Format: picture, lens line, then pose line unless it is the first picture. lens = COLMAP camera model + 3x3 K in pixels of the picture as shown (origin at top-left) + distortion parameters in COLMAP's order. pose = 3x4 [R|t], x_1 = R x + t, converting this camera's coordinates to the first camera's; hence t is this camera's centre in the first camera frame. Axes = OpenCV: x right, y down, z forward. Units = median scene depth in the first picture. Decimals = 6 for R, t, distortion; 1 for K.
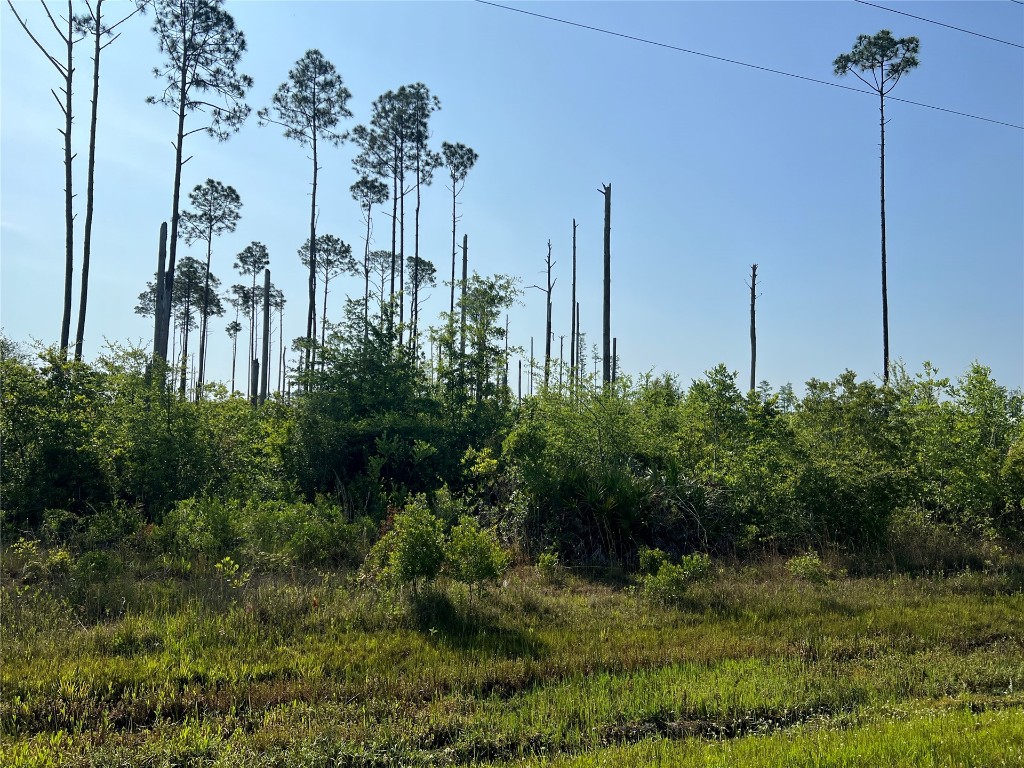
lens RADIAL K [[780.7, 0, 512.0], [0, 780.7, 384.0], [0, 0, 1]] dist [0.063758, -0.072794]
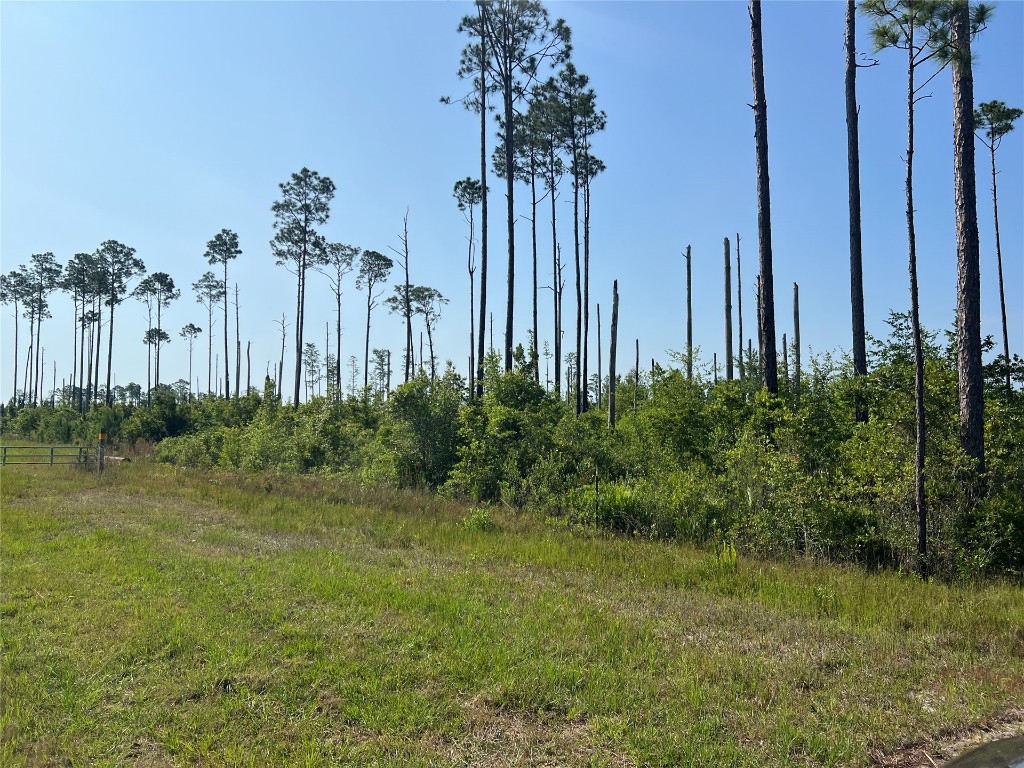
lens RADIAL K [[765.4, 0, 512.0], [0, 765.4, 384.0], [0, 0, 1]] dist [0.053418, -0.061506]
pose [[0.956825, -0.005964, 0.290602, -0.495755], [0.003523, 0.999954, 0.008921, -0.004637], [-0.290642, -0.007512, 0.956802, 0.027903]]
